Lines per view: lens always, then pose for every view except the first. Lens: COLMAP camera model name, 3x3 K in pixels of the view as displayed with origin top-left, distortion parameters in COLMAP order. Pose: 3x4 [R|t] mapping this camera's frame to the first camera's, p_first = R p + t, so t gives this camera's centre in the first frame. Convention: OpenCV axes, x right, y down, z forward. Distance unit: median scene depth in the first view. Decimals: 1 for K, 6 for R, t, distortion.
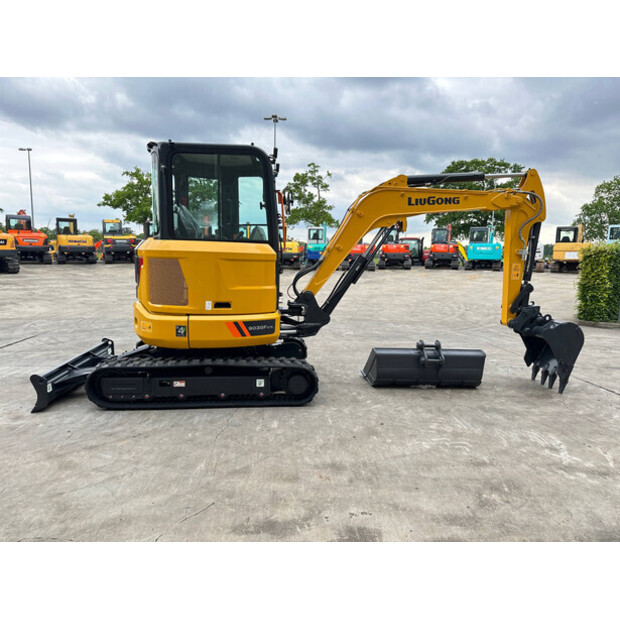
lens RADIAL K [[433.2, 0, 313.2], [0, 433.2, 310.7], [0, 0, 1]] dist [0.053979, -0.066885]
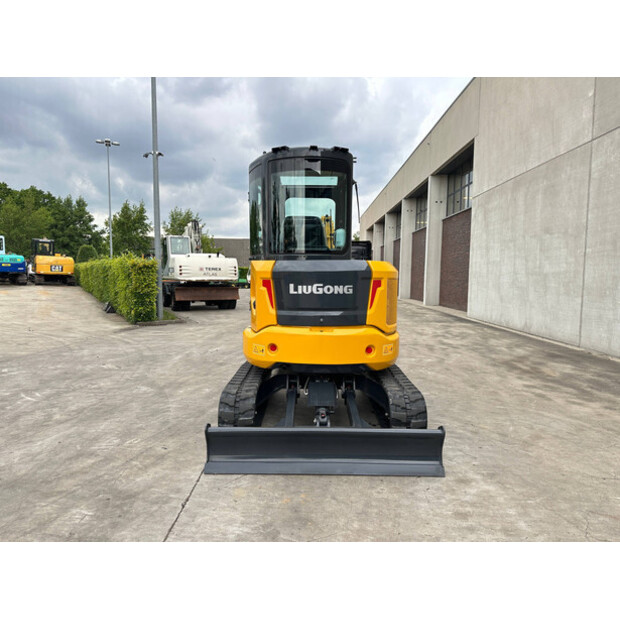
lens RADIAL K [[433.2, 0, 309.5], [0, 433.2, 309.6], [0, 0, 1]] dist [0.053979, -0.066885]
pose [[0.094048, -0.096506, 0.990879, -1.371798], [0.116776, 0.989490, 0.085287, -0.158029], [-0.988695, 0.107689, 0.104329, 1.083075]]
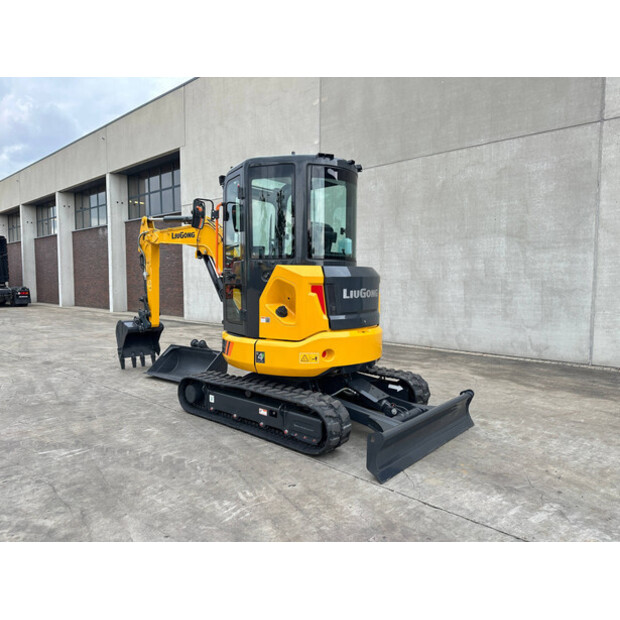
lens RADIAL K [[433.2, 0, 310.6], [0, 433.2, 309.0], [0, 0, 1]] dist [0.053979, -0.066885]
pose [[-0.691029, -0.066435, 0.719767, -1.092218], [0.071768, 0.984541, 0.159776, -0.252744], [-0.719255, 0.162066, -0.675579, 1.921426]]
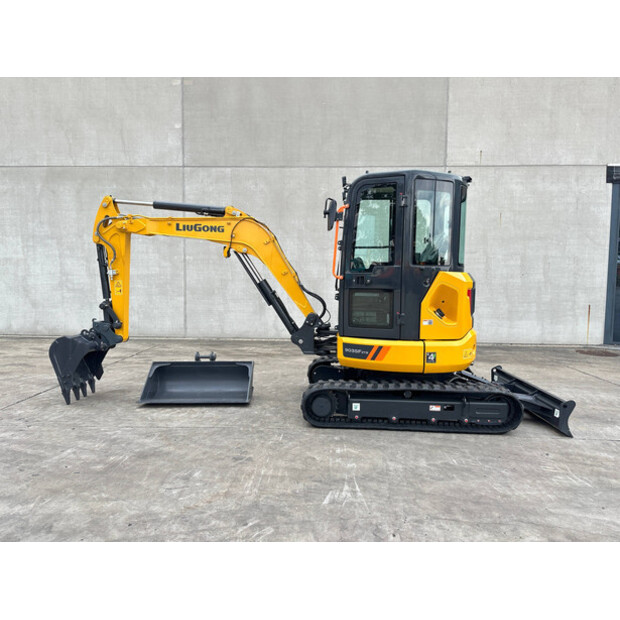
lens RADIAL K [[433.2, 0, 308.7], [0, 433.2, 303.7], [0, 0, 1]] dist [0.053979, -0.066885]
pose [[-0.990534, -0.037977, 0.131912, -0.171771], [-0.013540, 0.983313, 0.181416, -0.310963], [-0.136601, 0.177913, -0.974519, 2.395622]]
